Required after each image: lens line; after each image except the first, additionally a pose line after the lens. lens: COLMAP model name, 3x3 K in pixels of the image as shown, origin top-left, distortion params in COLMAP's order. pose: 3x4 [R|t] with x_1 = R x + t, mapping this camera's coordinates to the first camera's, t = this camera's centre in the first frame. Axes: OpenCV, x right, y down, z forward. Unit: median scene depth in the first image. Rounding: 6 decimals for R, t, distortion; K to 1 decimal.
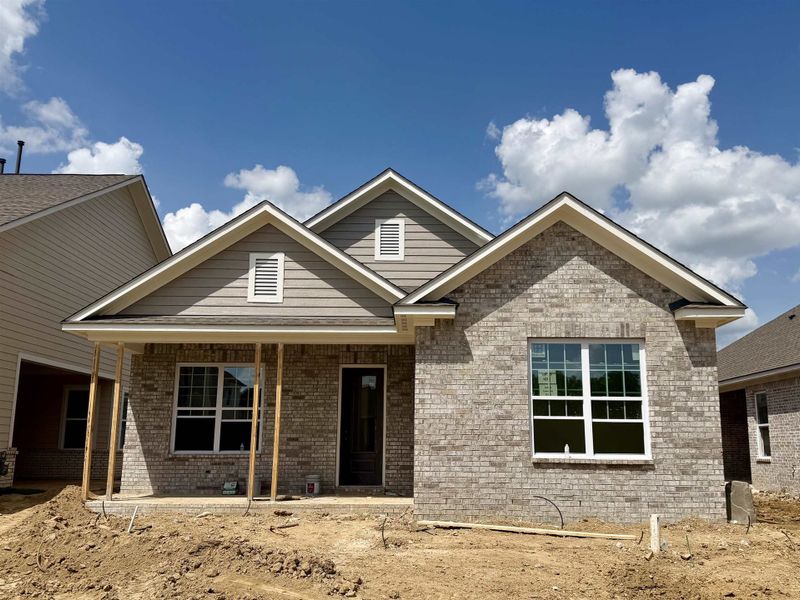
lens RADIAL K [[691.5, 0, 420.2], [0, 691.5, 317.9], [0, 0, 1]] dist [0.087343, -0.088659]
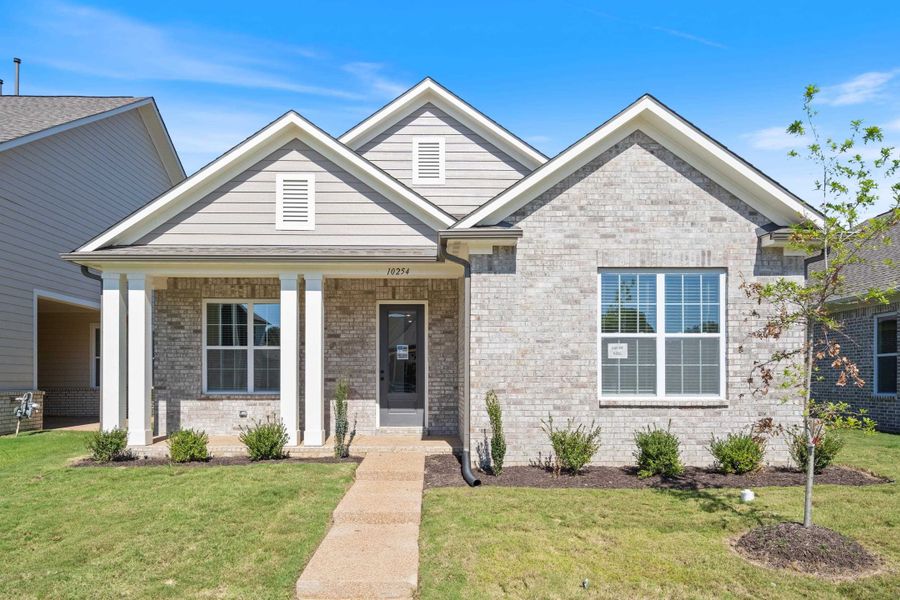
lens RADIAL K [[638.2, 0, 446.5], [0, 638.2, 378.7], [0, 0, 1]] dist [0.000580, 0.013460]
pose [[0.999709, -0.006537, 0.023221, -0.056767], [0.002202, 0.983302, 0.181970, 0.019072], [-0.024023, -0.181866, 0.983030, 0.176224]]
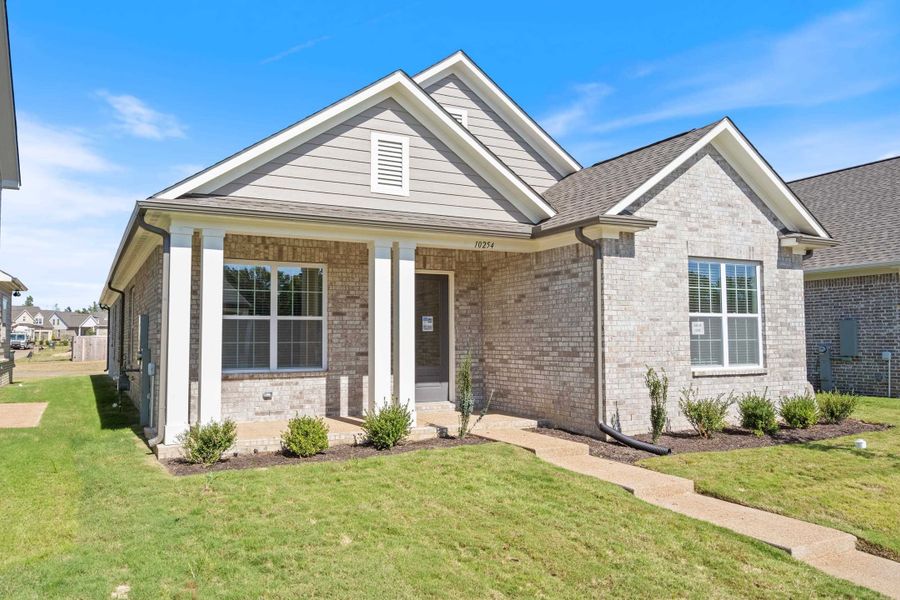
lens RADIAL K [[675.0, 0, 449.8], [0, 675.0, 299.3], [0, 0, 1]] dist [0.009719, 0.002689]
pose [[0.880645, 0.016661, 0.473483, -0.615103], [-0.076246, 0.991339, 0.106929, 0.011829], [-0.467600, -0.130268, 0.874288, 0.281032]]
